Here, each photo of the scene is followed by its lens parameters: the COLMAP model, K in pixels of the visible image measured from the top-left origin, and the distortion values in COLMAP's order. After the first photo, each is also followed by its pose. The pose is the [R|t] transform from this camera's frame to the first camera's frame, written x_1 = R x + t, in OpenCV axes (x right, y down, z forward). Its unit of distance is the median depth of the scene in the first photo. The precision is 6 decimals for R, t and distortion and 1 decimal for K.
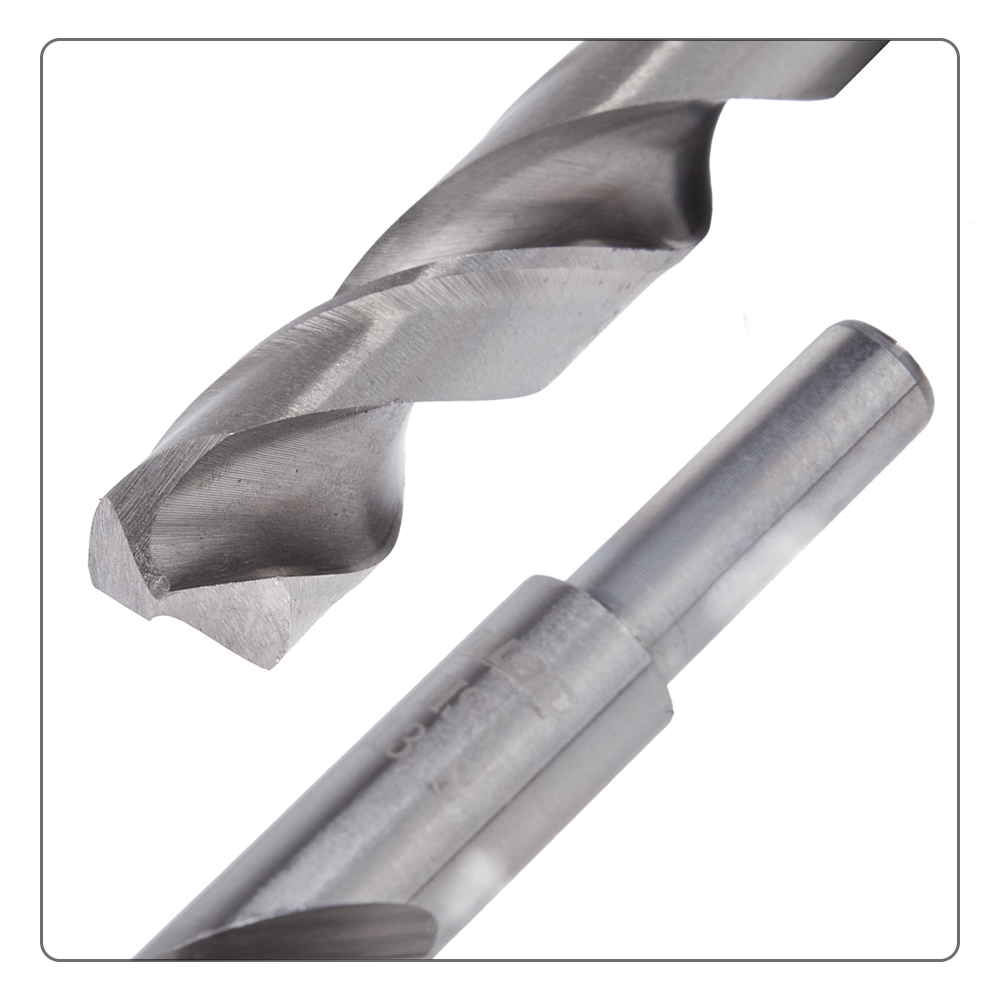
lens RADIAL K [[3620.0, 0, 500.3], [0, 3620.0, 500.0], [0, 0, 1]] dist [-0.036142, 0.000000]
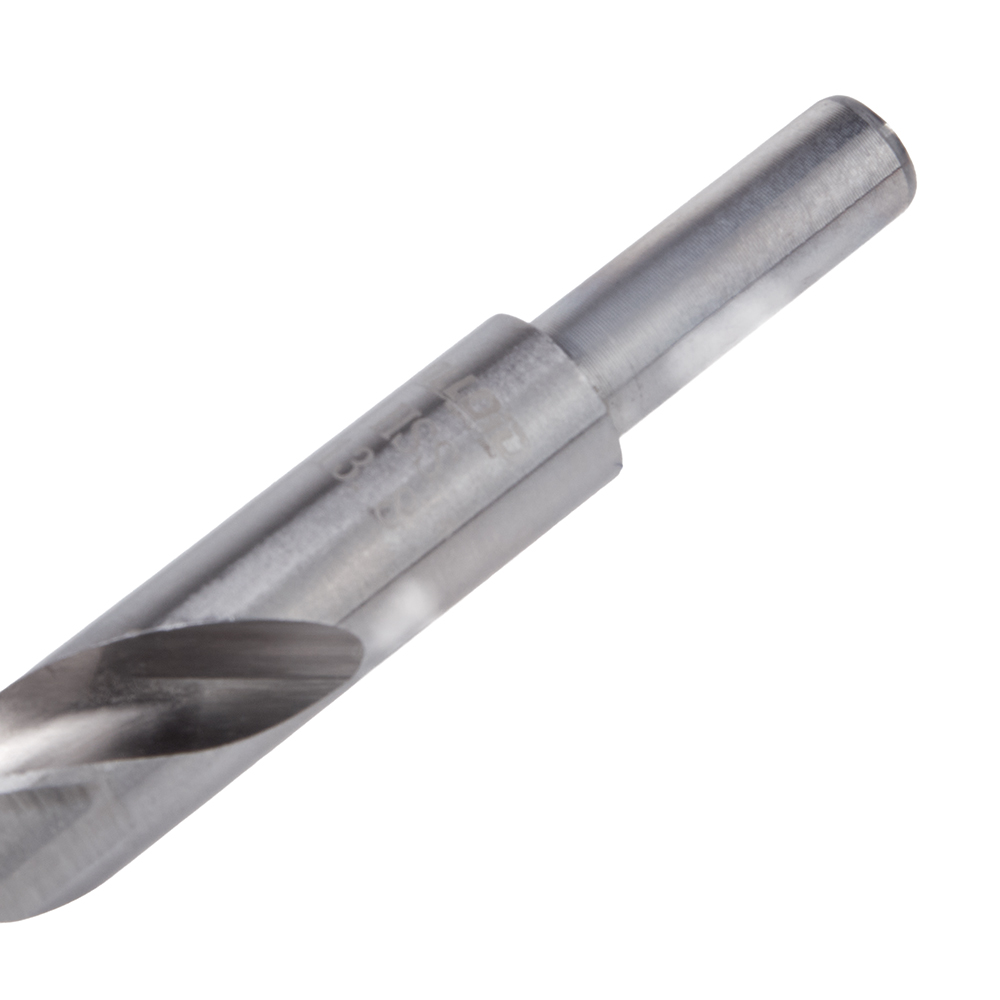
lens RADIAL K [[2820.4, 0, 500.5], [0, 2820.4, 499.5], [0, 0, 1]] dist [0.029346, 0.000000]
pose [[0.993580, 0.111821, 0.017151, 0.002070], [-0.112848, 0.990335, 0.080632, 0.008796], [-0.007969, -0.082050, 0.996596, 0.221428]]
